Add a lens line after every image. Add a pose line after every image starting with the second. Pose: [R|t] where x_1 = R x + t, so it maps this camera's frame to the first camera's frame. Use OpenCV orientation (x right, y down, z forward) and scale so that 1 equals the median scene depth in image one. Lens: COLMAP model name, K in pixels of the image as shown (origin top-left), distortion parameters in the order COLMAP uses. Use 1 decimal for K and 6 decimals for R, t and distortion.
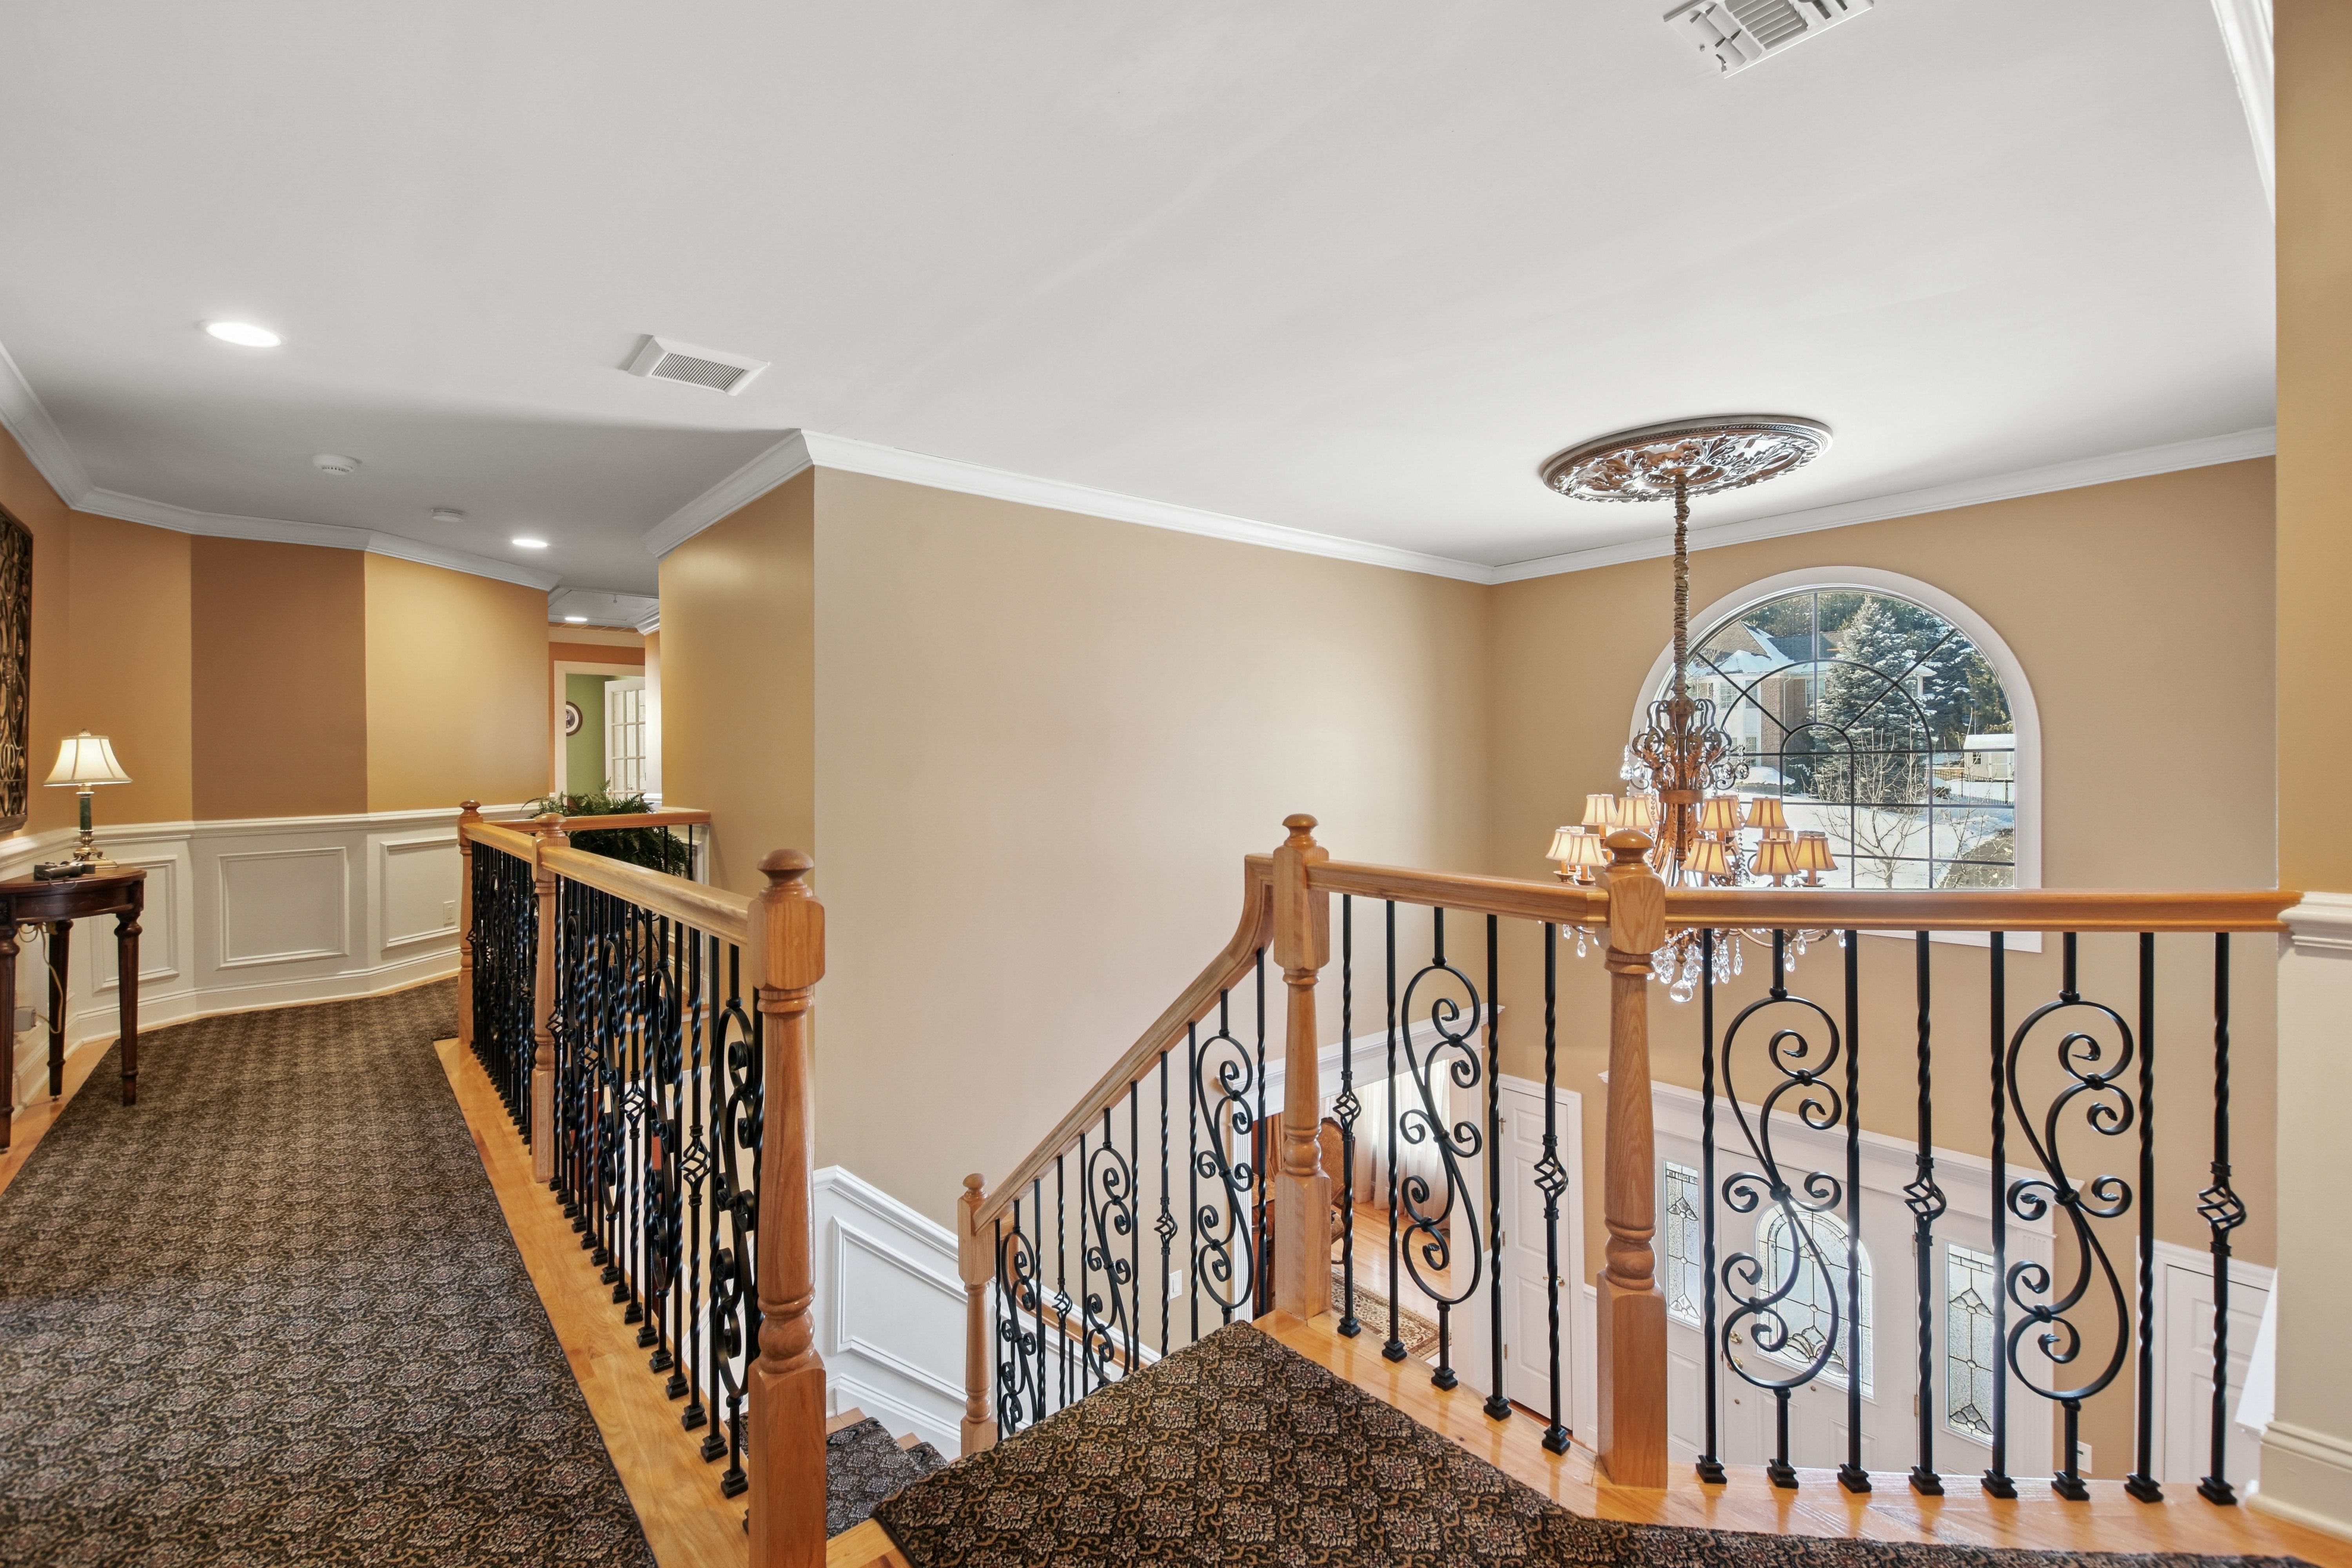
lens RADIAL K [[1036.1, 0, 1160.9], [0, 1036.1, 765.9], [0, 0, 1]] dist [-0.017033, 0.000008]
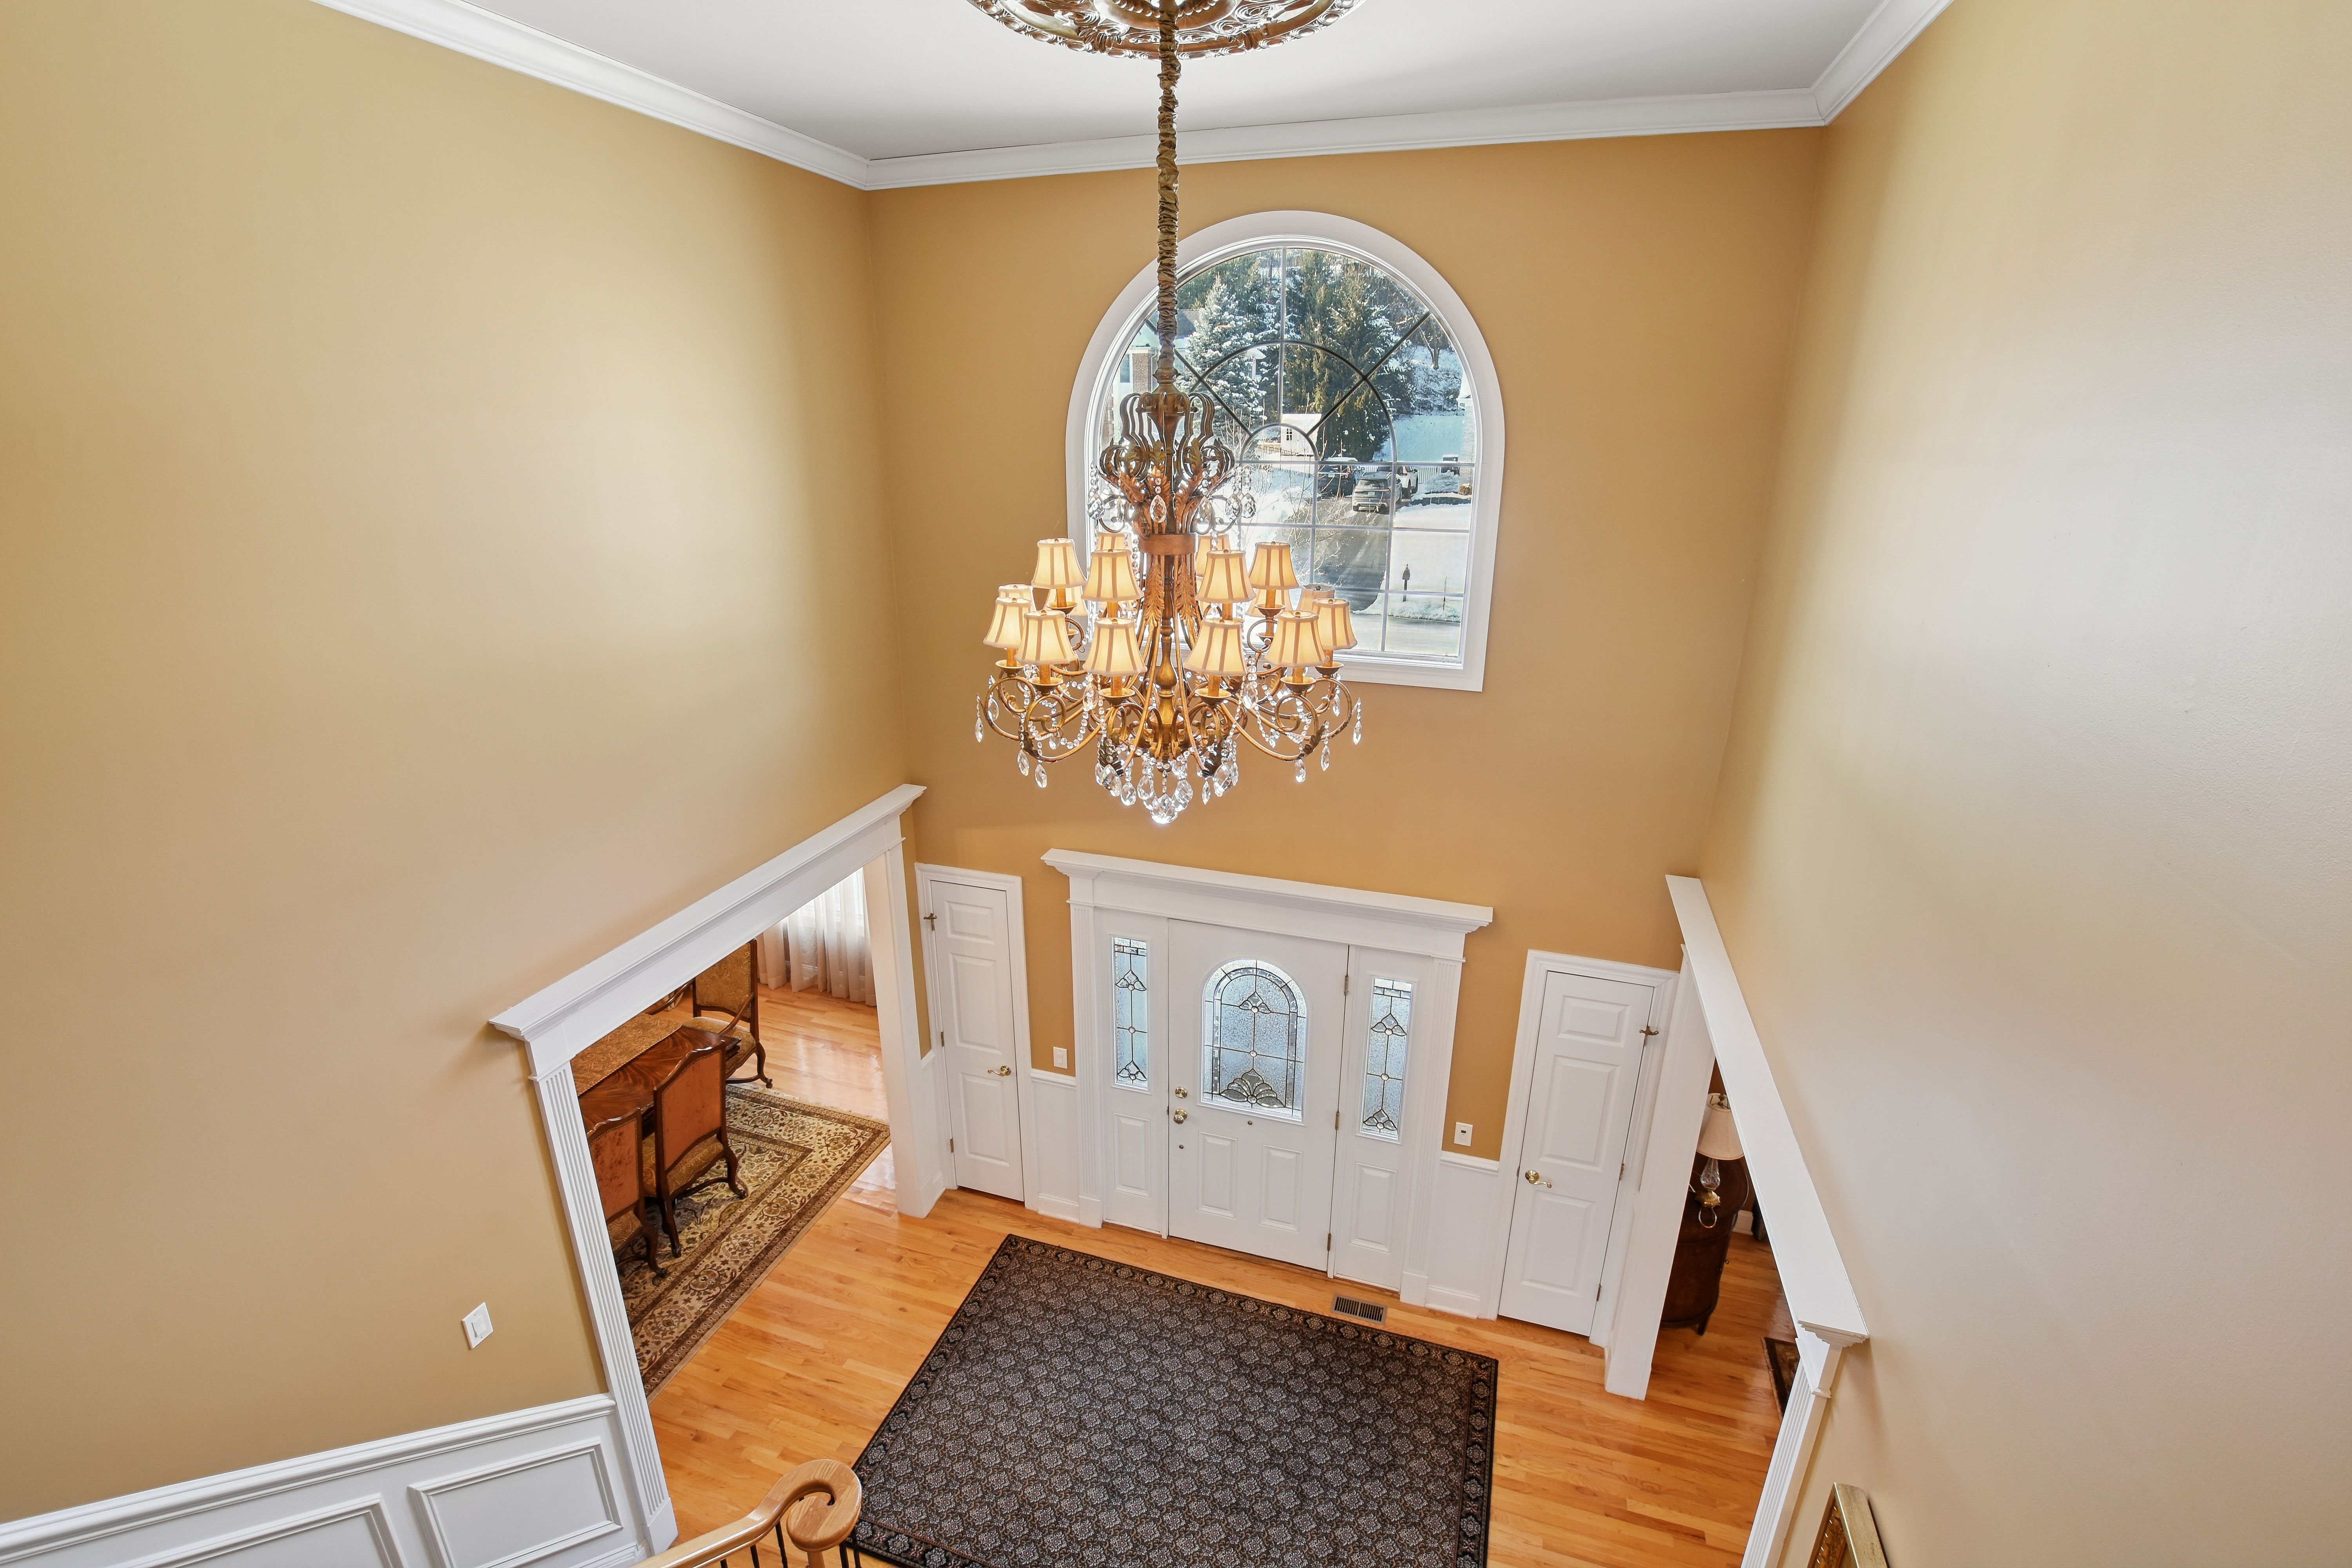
lens RADIAL K [[1036.1, 0, 1181.3], [0, 1036.1, 790.0], [0, 0, 1]] dist [-0.017033, 0.000008]
pose [[0.839154, -0.159658, 0.519932, 0.110208], [-0.018796, 0.946861, 0.321093, -0.031424], [-0.543569, -0.279219, 0.791562, 0.349507]]
